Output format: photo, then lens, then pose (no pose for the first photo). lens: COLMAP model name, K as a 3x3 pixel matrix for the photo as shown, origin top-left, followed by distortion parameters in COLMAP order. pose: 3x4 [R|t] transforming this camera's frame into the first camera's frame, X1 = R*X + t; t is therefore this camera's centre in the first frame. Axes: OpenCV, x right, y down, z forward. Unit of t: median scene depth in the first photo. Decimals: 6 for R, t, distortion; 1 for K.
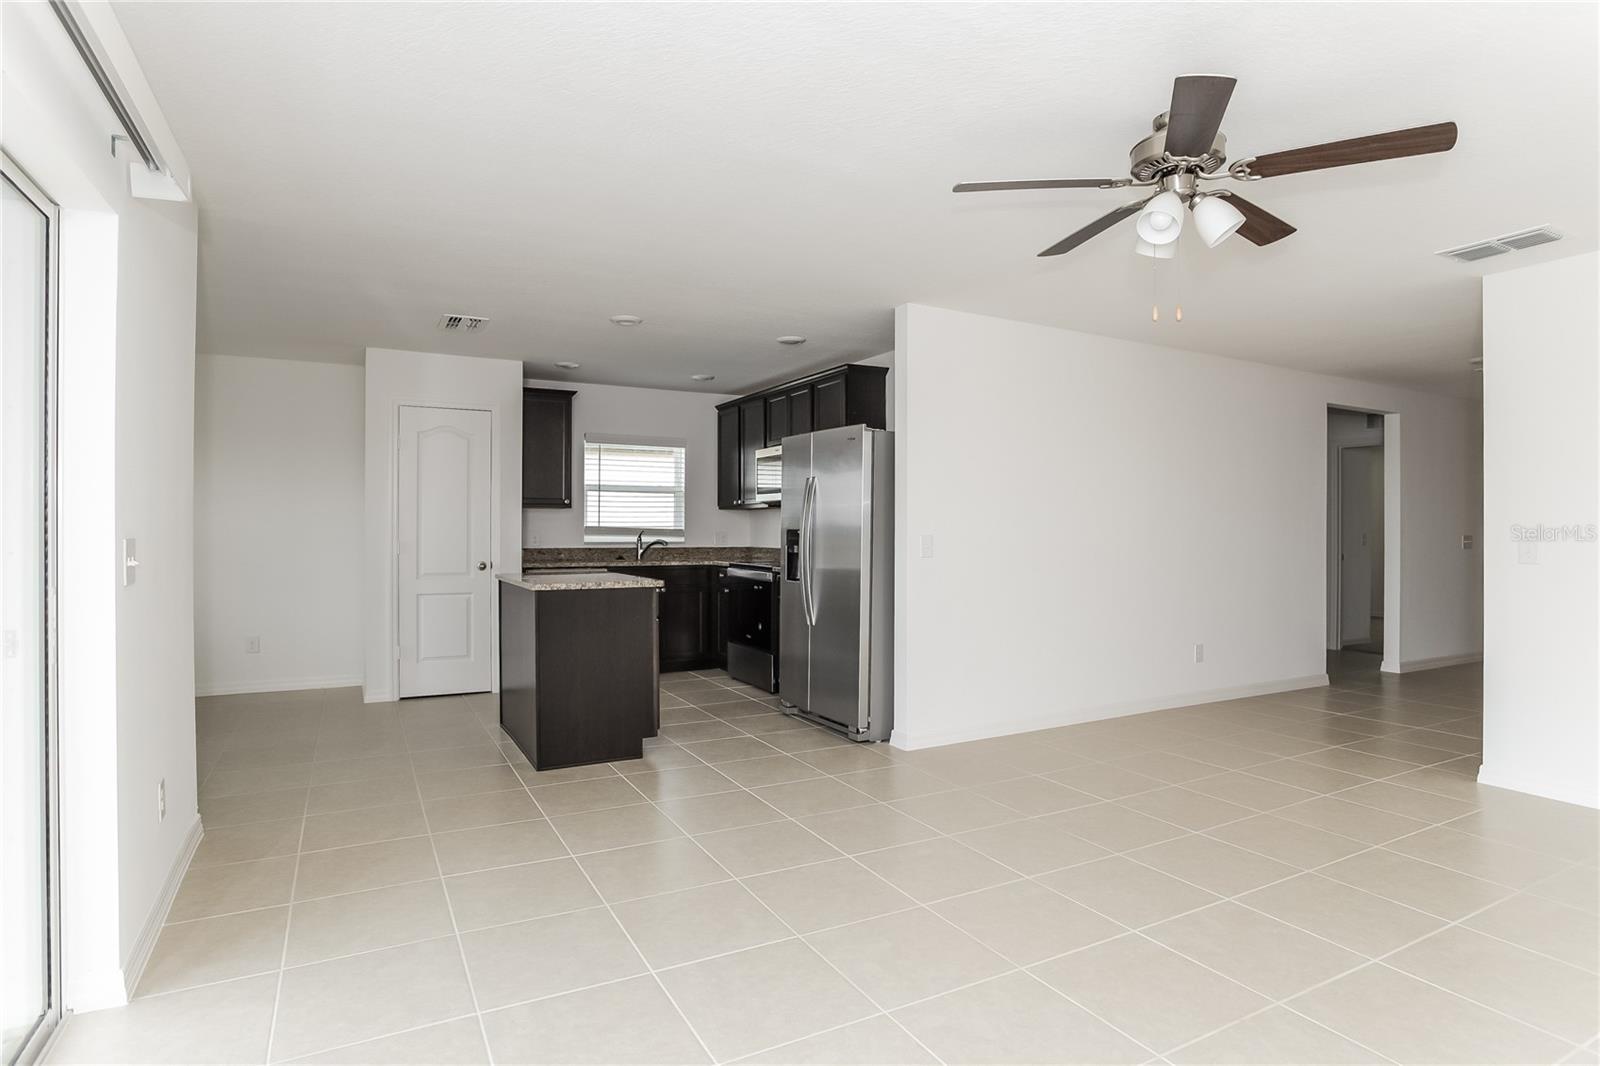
lens RADIAL K [[831.2, 0, 797.2], [0, 831.2, 534.4], [0, 0, 1]] dist [0.028670, 0.000582]
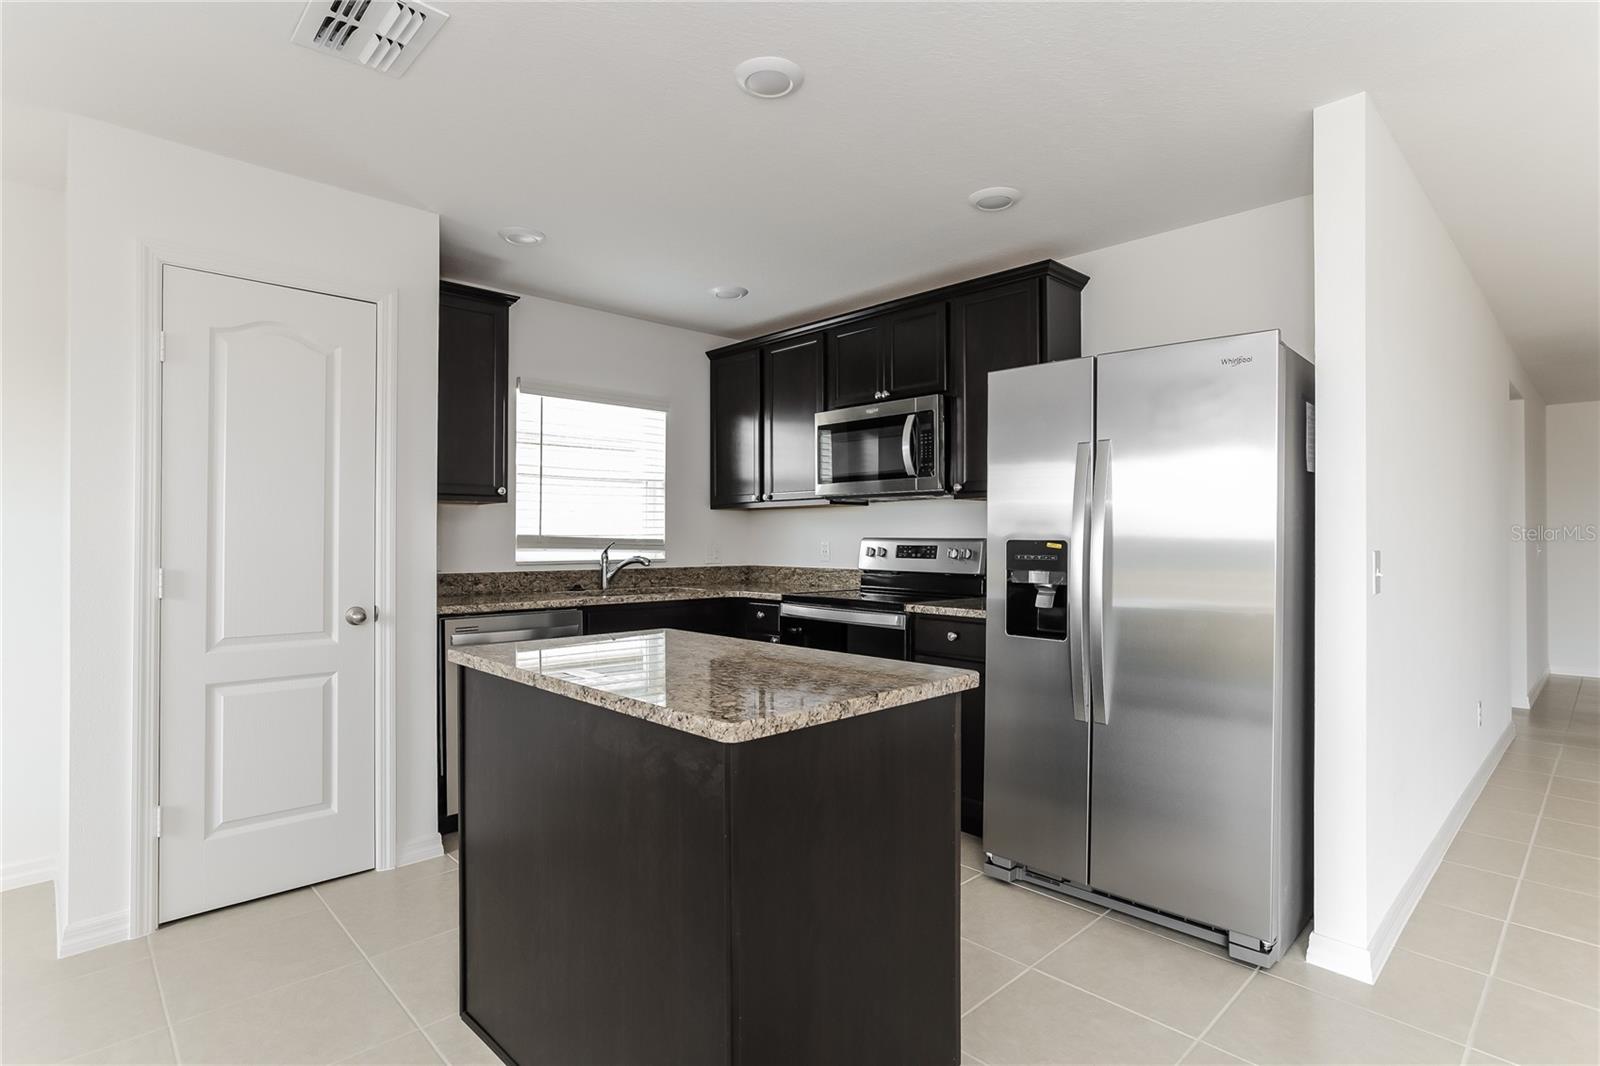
lens RADIAL K [[831.2, 0, 810.4], [0, 831.2, 533.0], [0, 0, 1]] dist [0.028670, 0.000582]
pose [[0.966423, -0.001292, 0.256954, -0.247674], [0.004509, 0.999919, -0.011933, -0.003727], [-0.256917, 0.012691, 0.966350, 0.456479]]
